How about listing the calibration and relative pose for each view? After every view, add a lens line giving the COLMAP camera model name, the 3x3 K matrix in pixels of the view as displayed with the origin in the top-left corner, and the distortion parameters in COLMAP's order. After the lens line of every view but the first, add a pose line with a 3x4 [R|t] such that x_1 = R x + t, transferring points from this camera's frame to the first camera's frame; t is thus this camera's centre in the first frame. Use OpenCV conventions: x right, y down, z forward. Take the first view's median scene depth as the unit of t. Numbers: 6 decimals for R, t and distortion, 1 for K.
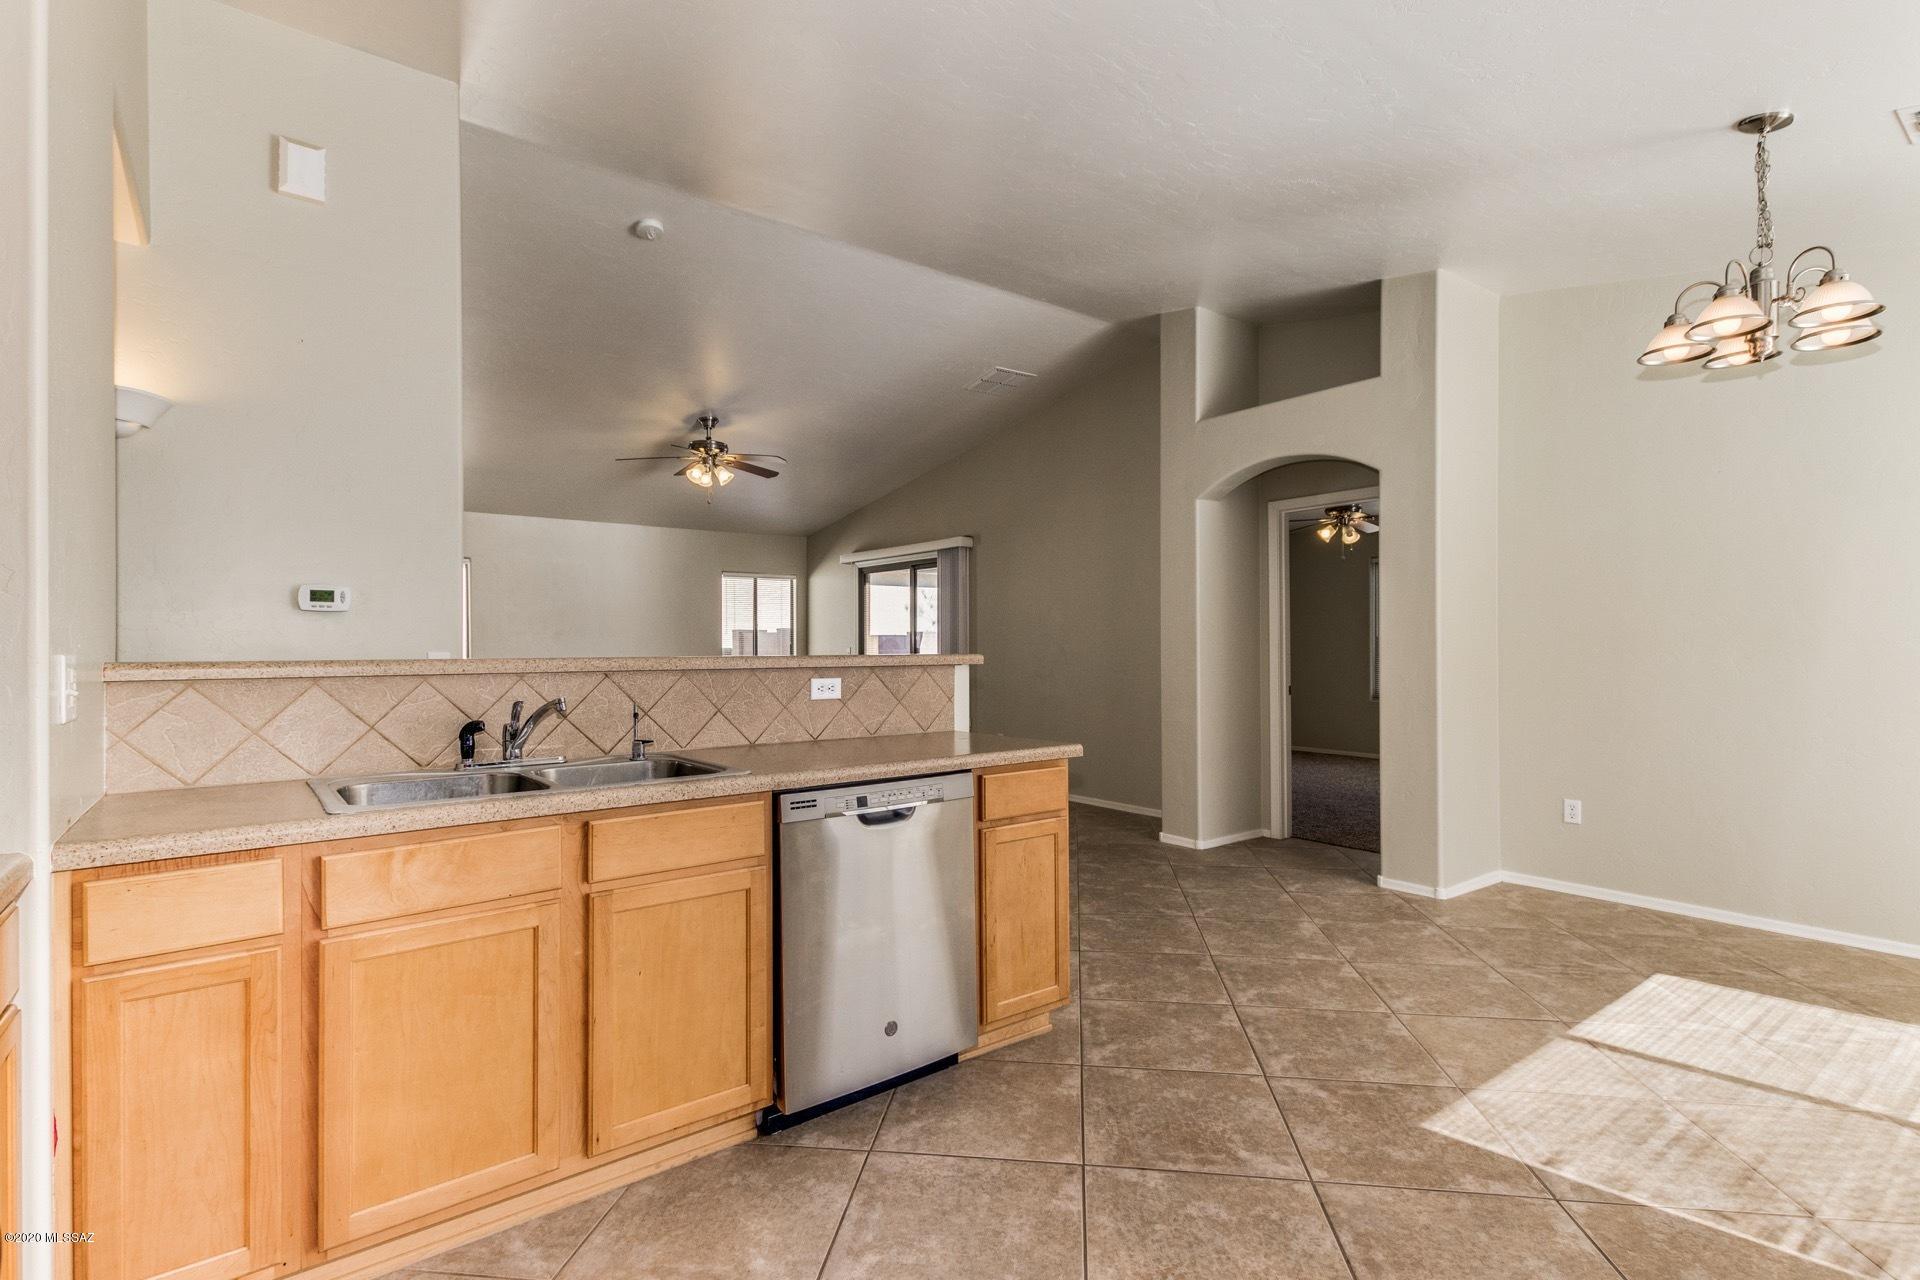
lens RADIAL K [[881.2, 0, 954.0], [0, 881.2, 647.6], [0, 0, 1]] dist [0.008669, -0.001460]
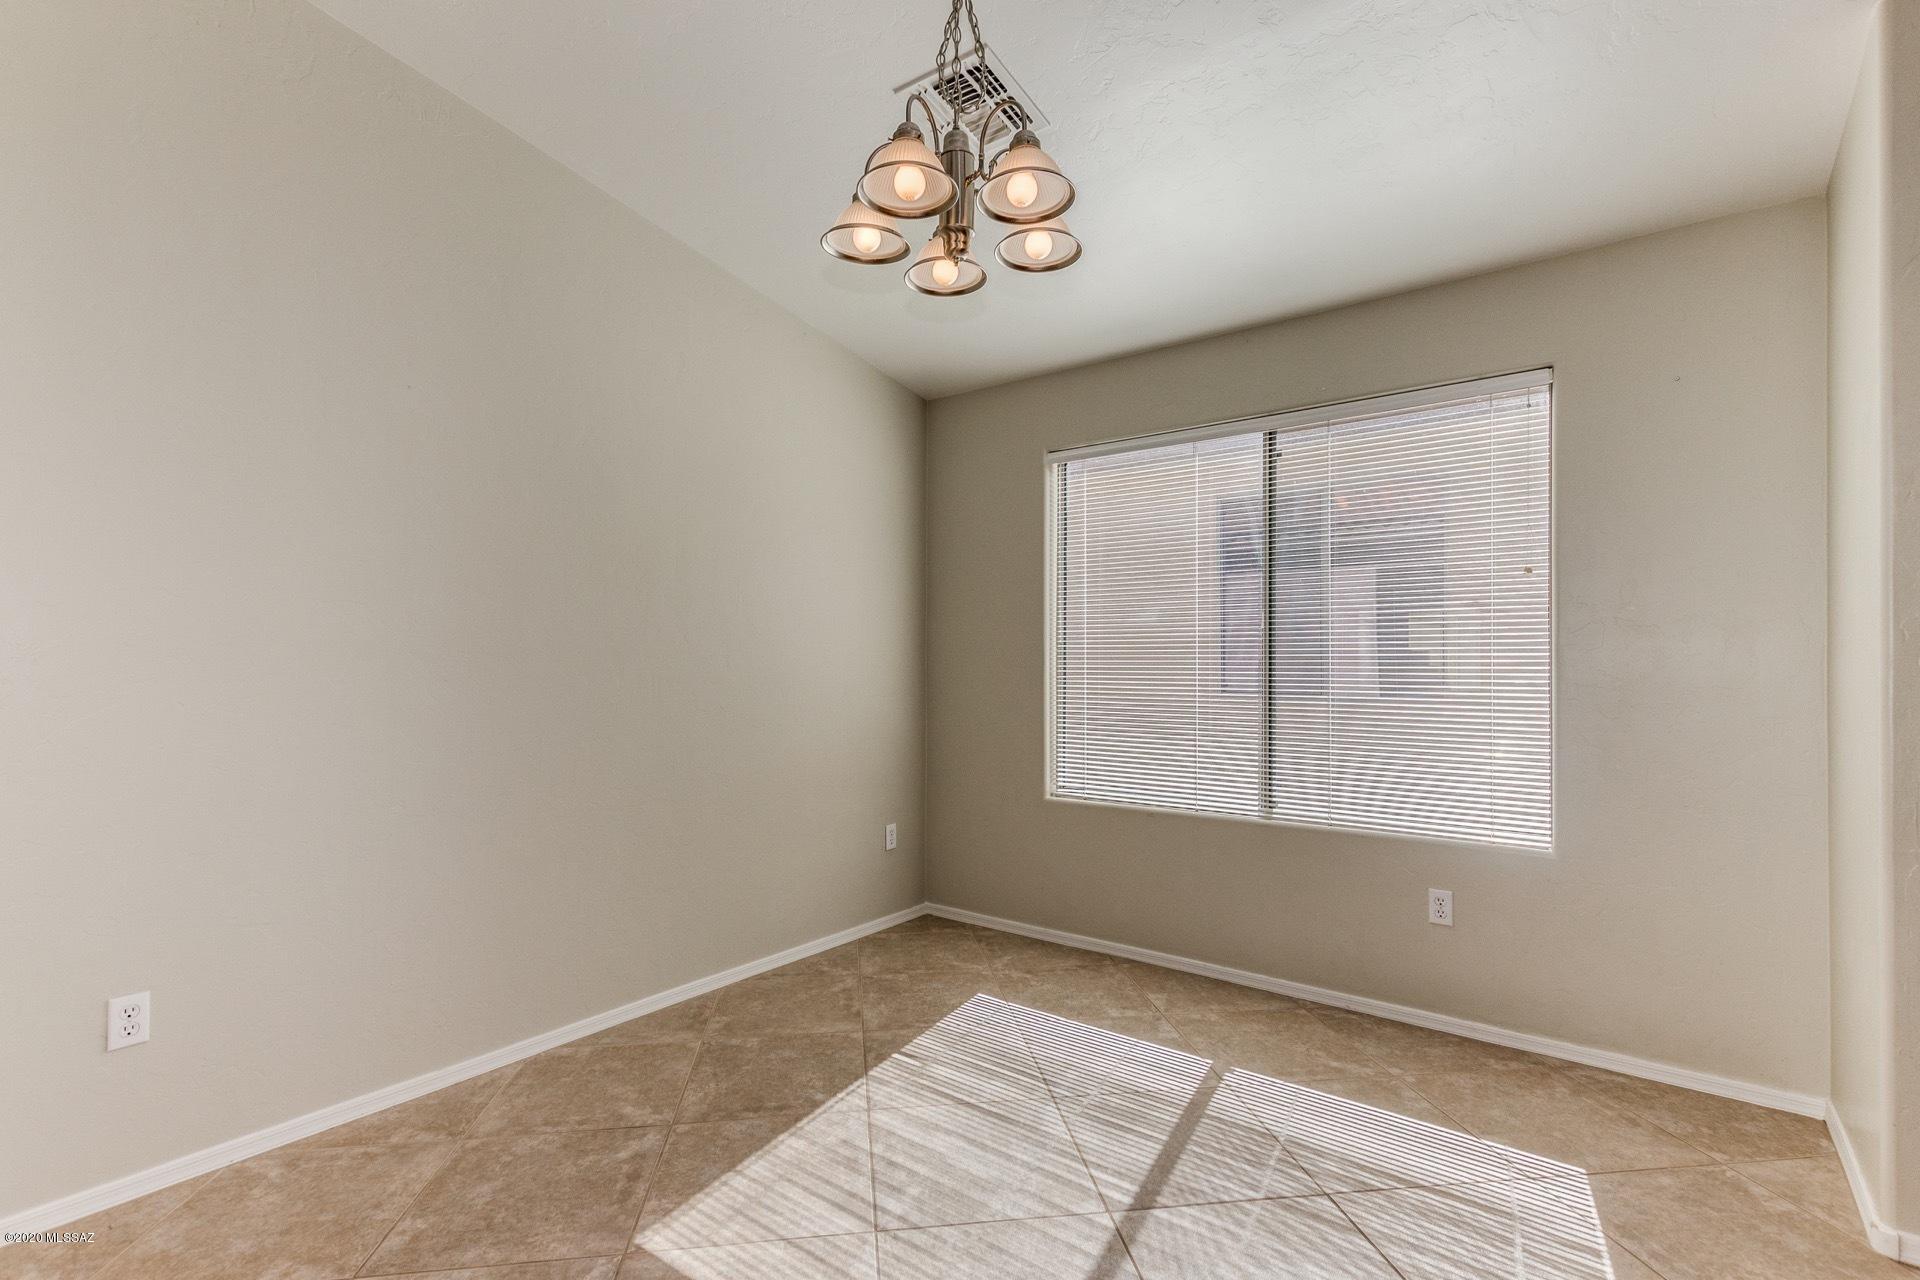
lens RADIAL K [[881.2, 0, 954.0], [0, 881.2, 647.6], [0, 0, 1]] dist [0.008669, -0.001460]
pose [[-0.262607, 0.014998, 0.964786, 0.188354], [0.005317, 0.999886, -0.014097, -0.001758], [-0.964888, 0.001428, -0.262657, 0.986461]]
